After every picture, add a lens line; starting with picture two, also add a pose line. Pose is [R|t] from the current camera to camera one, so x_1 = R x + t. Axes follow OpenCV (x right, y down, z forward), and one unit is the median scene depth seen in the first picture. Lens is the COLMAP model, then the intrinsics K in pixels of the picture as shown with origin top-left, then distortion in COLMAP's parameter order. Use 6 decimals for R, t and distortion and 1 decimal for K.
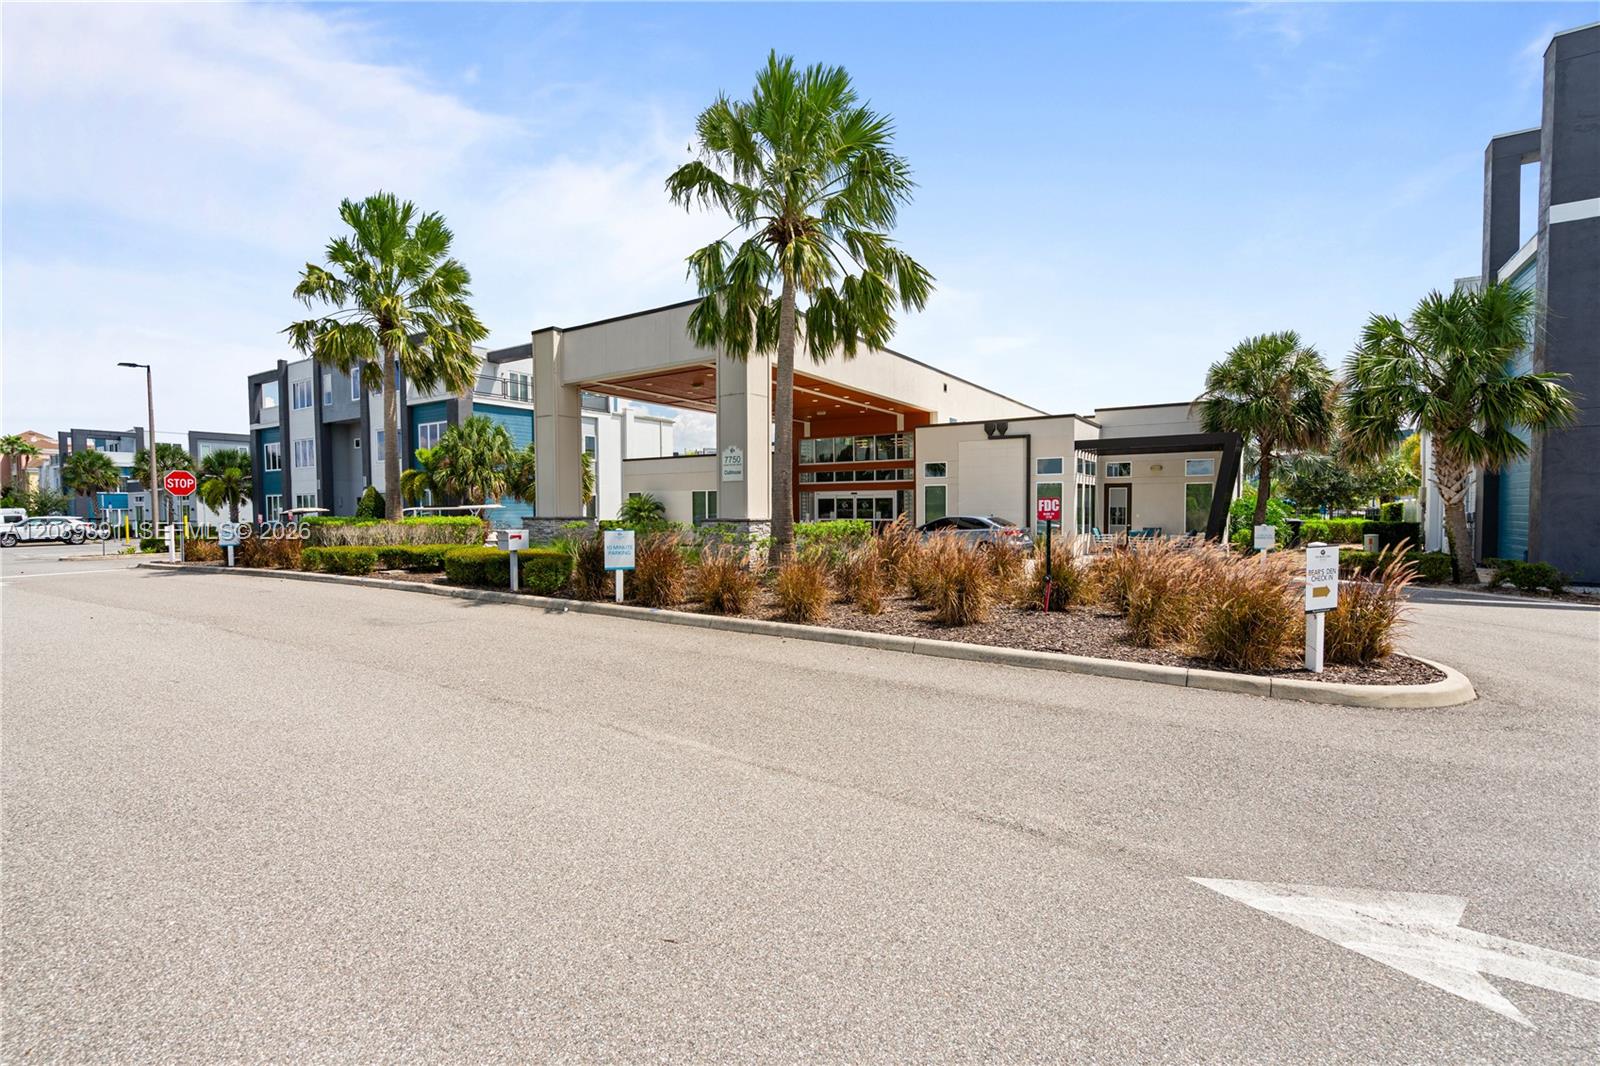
lens RADIAL K [[724.5, 0, 800.0], [0, 724.5, 533.0], [0, 0, 1]] dist [-0.033010, 0.000062]
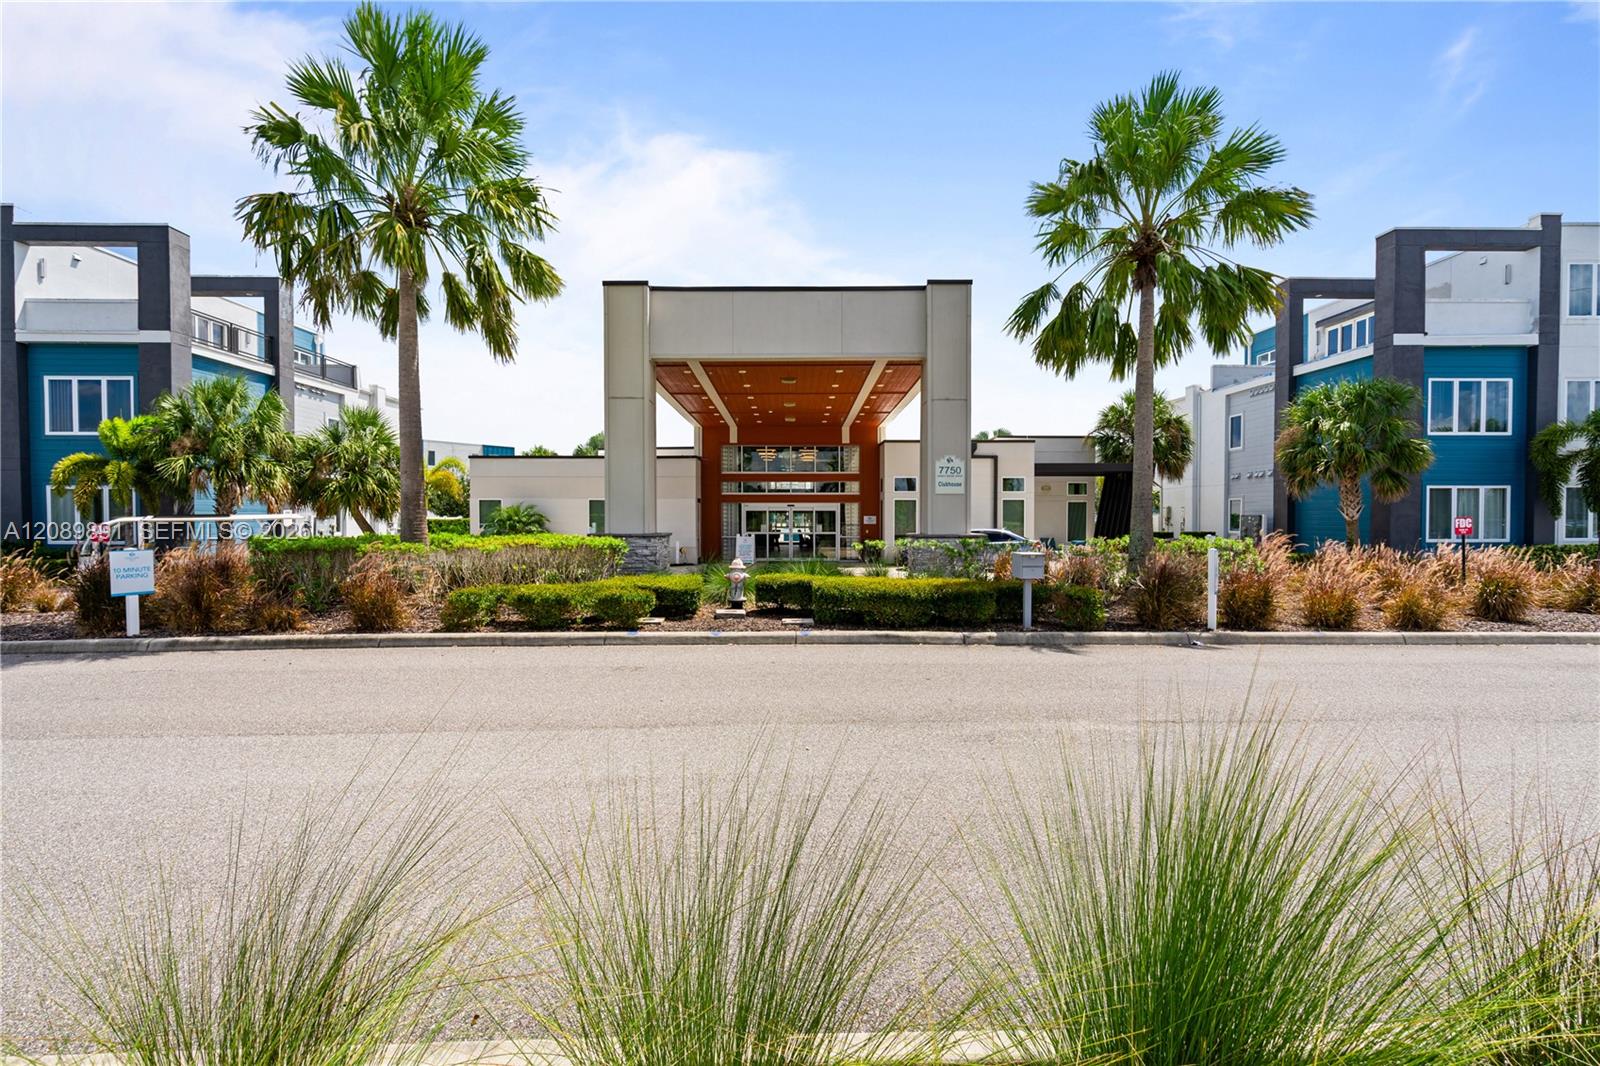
lens RADIAL K [[724.5, 0, 800.0], [0, 724.5, 533.0], [0, 0, 1]] dist [-0.033010, 0.000062]
pose [[0.831993, -0.003685, 0.554774, -0.508860], [0.009748, 0.999921, -0.007977, -0.010799], [-0.554700, 0.012045, 0.831963, 0.226999]]
